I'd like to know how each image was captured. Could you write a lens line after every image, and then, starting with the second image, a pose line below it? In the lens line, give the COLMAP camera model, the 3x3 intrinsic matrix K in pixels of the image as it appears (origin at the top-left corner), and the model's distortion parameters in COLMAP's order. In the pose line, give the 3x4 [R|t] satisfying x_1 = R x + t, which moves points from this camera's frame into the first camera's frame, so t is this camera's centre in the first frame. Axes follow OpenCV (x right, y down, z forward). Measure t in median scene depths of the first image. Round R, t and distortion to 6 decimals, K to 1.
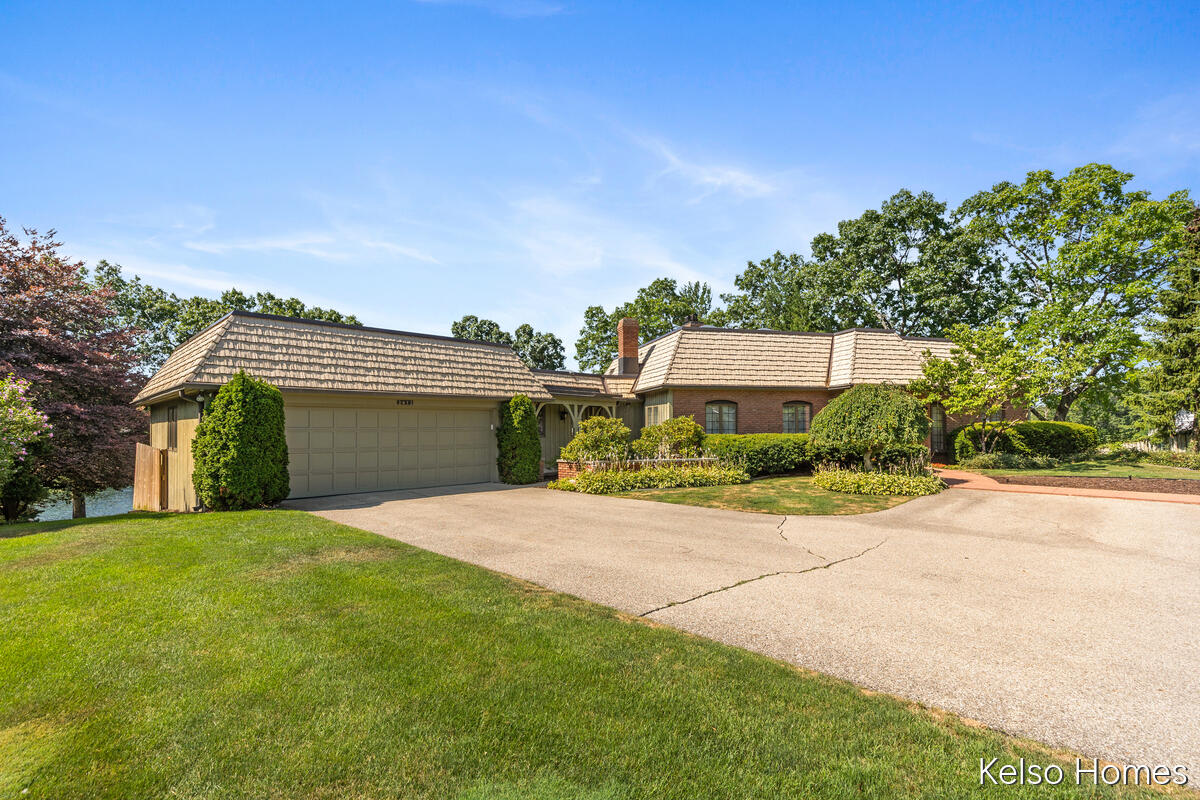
lens RADIAL K [[540.3, 0, 590.0], [0, 540.3, 404.7], [0, 0, 1]] dist [0.000787, -0.000097]
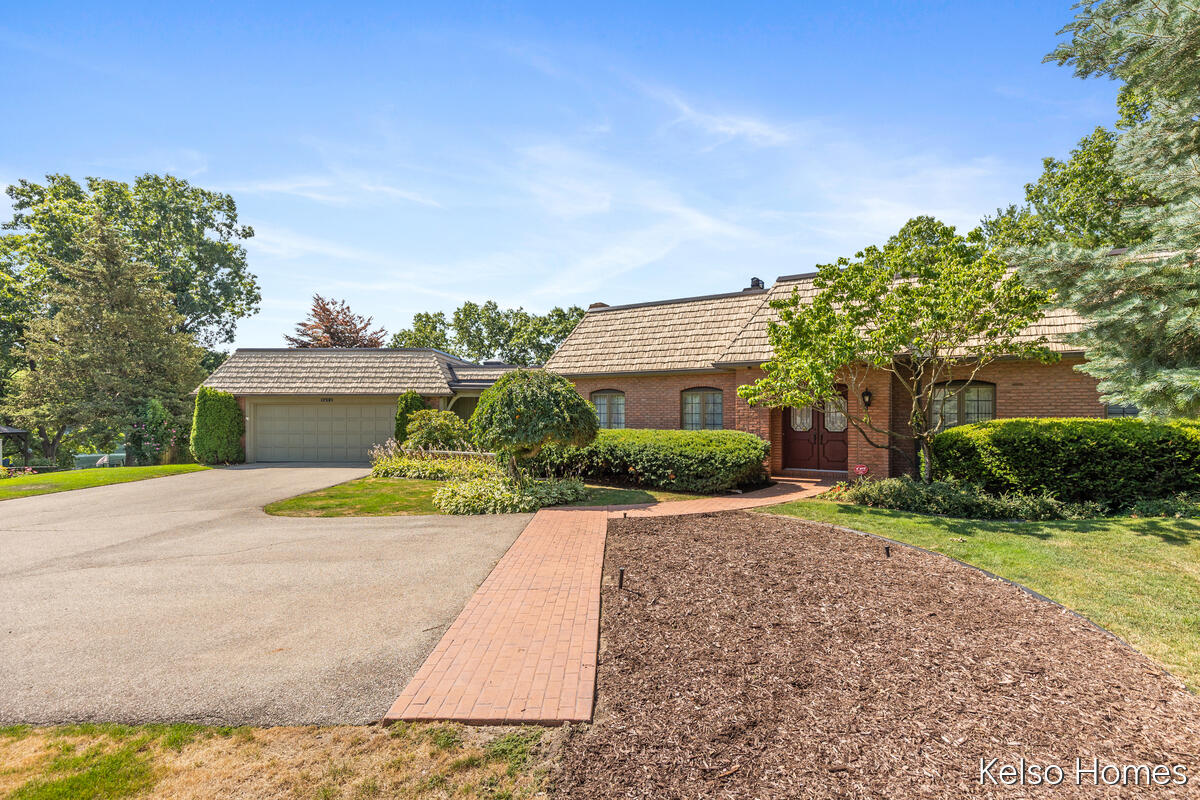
lens RADIAL K [[532.1, 0, 627.0], [0, 532.1, 413.7], [0, 0, 1]] dist [0.001649, -0.000142]
pose [[0.717492, 0.008477, -0.696515, 0.891314], [0.026540, 0.998867, 0.039496, -0.002075], [0.696061, -0.046823, 0.716454, 0.418053]]
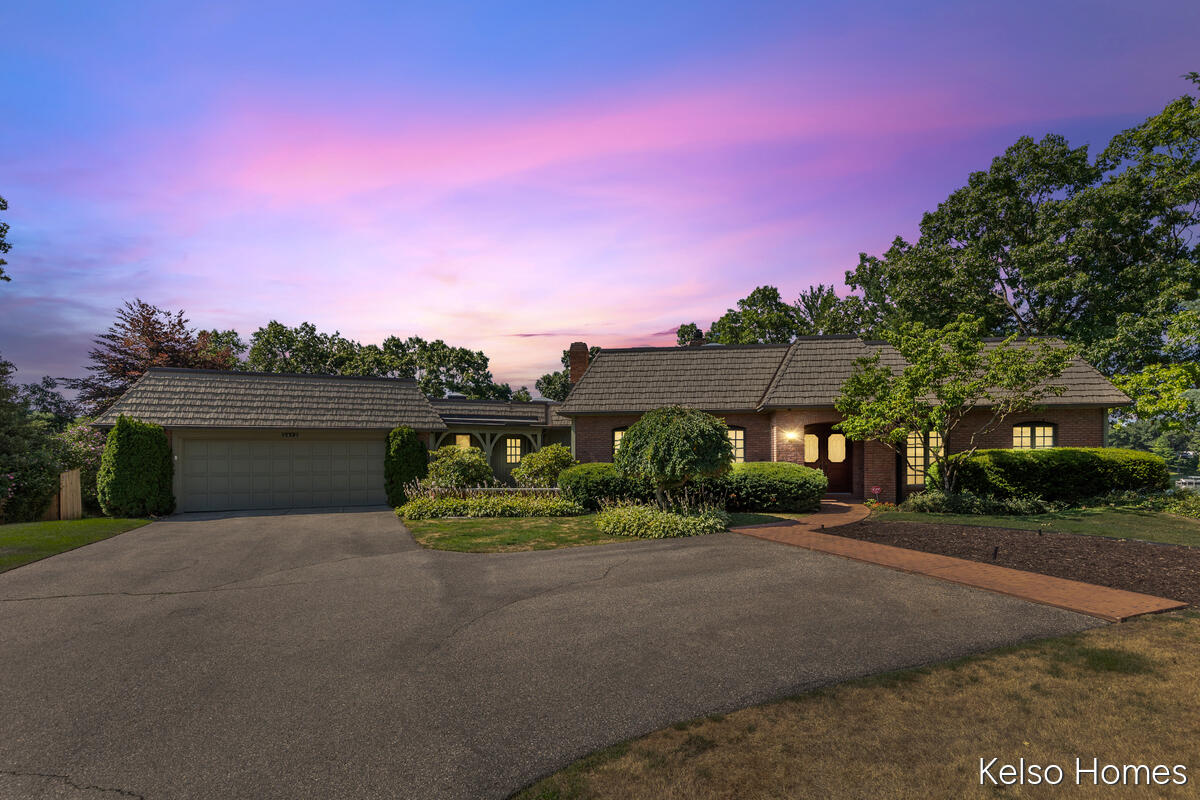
lens RADIAL K [[547.9, 0, 605.8], [0, 547.9, 458.1], [0, 0, 1]] dist [-0.001979, -0.000696]
pose [[0.929383, 0.004966, -0.369084, 0.561952], [0.015769, 0.998462, 0.053141, -0.004757], [0.368780, -0.055209, 0.927876, 0.106306]]
